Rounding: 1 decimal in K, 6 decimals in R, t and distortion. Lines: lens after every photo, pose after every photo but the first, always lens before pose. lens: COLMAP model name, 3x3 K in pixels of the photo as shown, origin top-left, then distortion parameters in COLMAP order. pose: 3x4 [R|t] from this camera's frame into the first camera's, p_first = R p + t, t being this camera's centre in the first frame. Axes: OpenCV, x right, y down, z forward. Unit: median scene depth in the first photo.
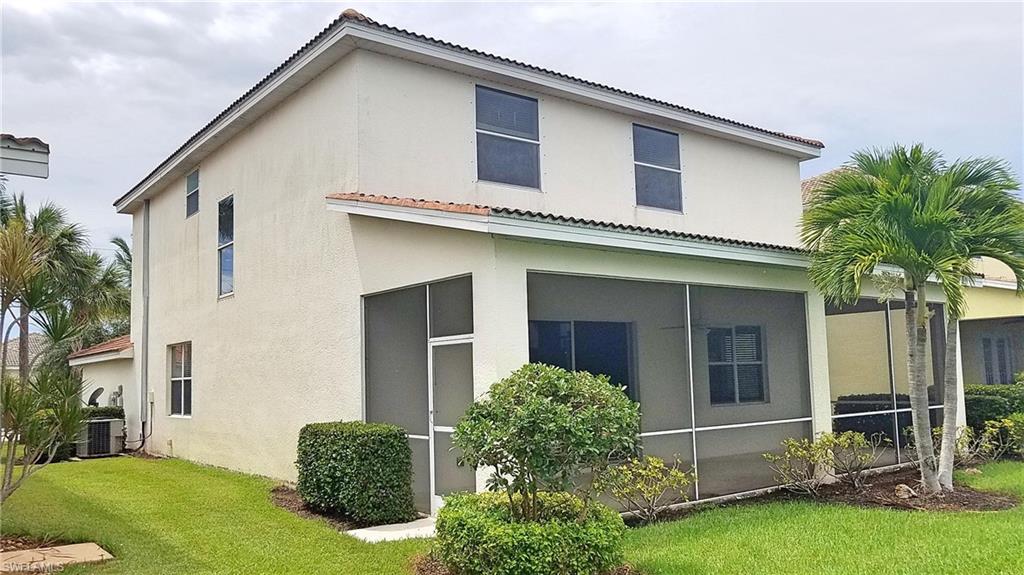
lens RADIAL K [[813.1, 0, 512.4], [0, 813.1, 289.5], [0, 0, 1]] dist [0.006534, -0.003413]
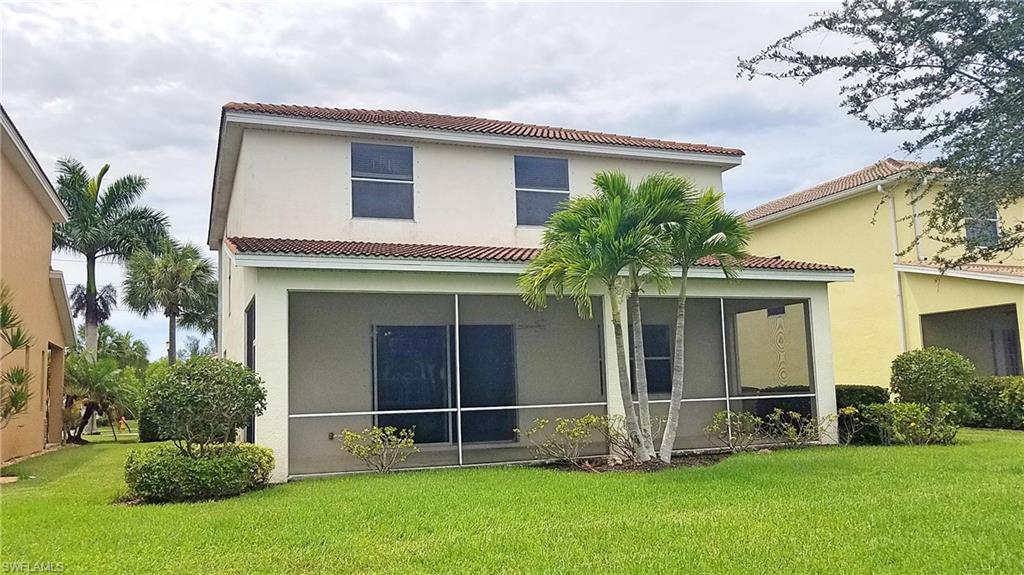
lens RADIAL K [[813.1, 0, 511.3], [0, 813.1, 289.0], [0, 0, 1]] dist [0.006534, -0.003413]
pose [[0.960304, -0.039623, -0.276128, 0.521961], [0.036682, 0.999202, -0.015807, 0.006935], [0.276534, 0.005050, 0.960991, -0.149378]]
